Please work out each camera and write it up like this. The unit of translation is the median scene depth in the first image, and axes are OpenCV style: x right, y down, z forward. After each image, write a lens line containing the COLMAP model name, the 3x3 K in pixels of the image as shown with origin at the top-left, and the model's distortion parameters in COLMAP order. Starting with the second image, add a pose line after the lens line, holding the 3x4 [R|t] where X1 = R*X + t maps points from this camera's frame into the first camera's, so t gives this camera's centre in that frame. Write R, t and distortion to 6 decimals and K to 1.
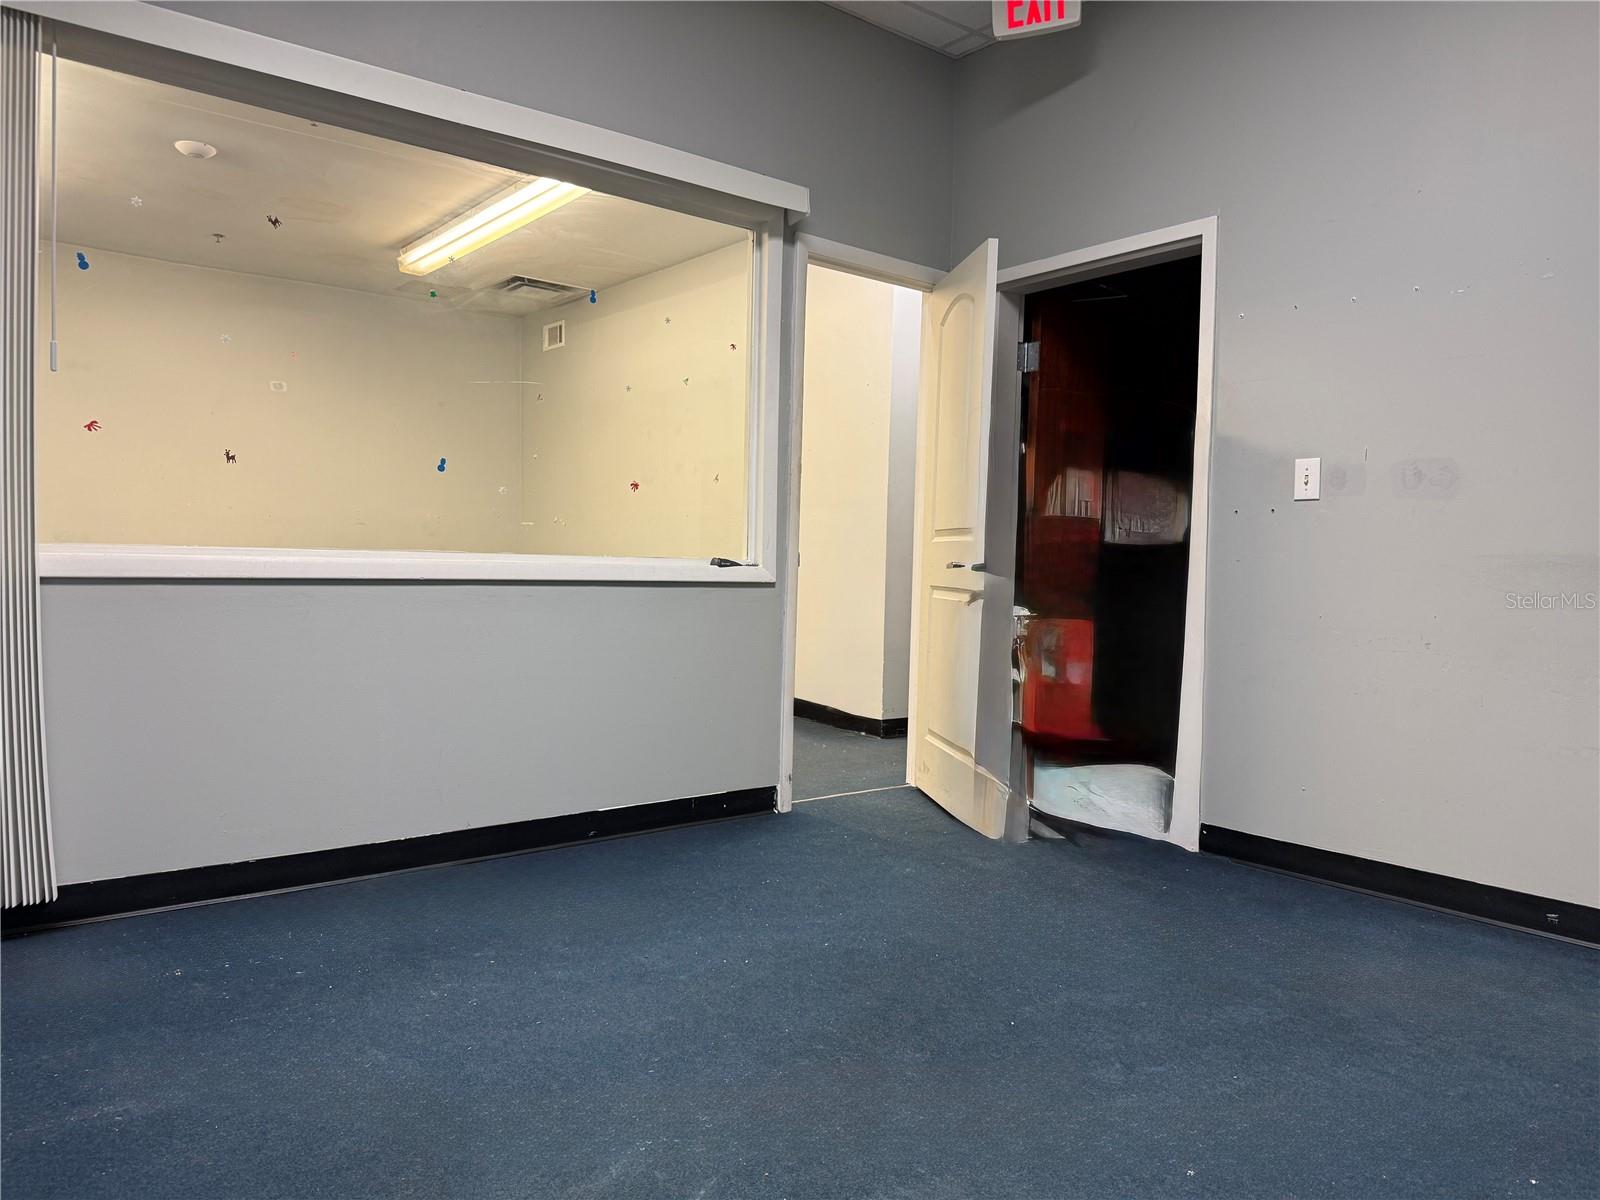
lens RADIAL K [[1155.3, 0, 800.0], [0, 1155.3, 600.0], [0, 0, 1]] dist [0.134721, -0.160592]
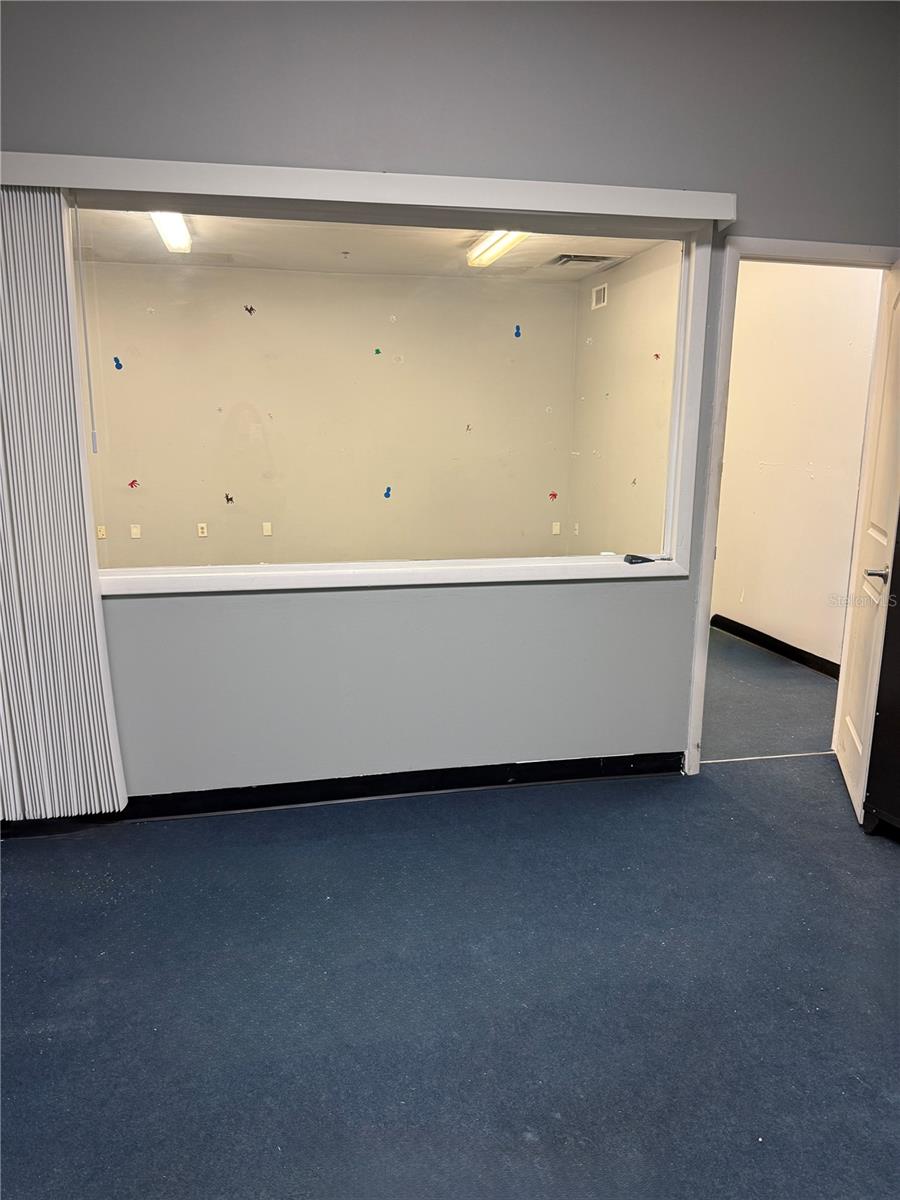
lens RADIAL K [[866.5, 0, 450.0], [0, 866.5, 600.0], [0, 0, 1]] dist [0.134721, -0.160592]
pose [[0.895433, 0.071234, -0.439460, 0.143321], [0.000992, 0.986794, 0.161975, -0.127394], [0.445195, -0.145473, 0.883538, 0.163236]]
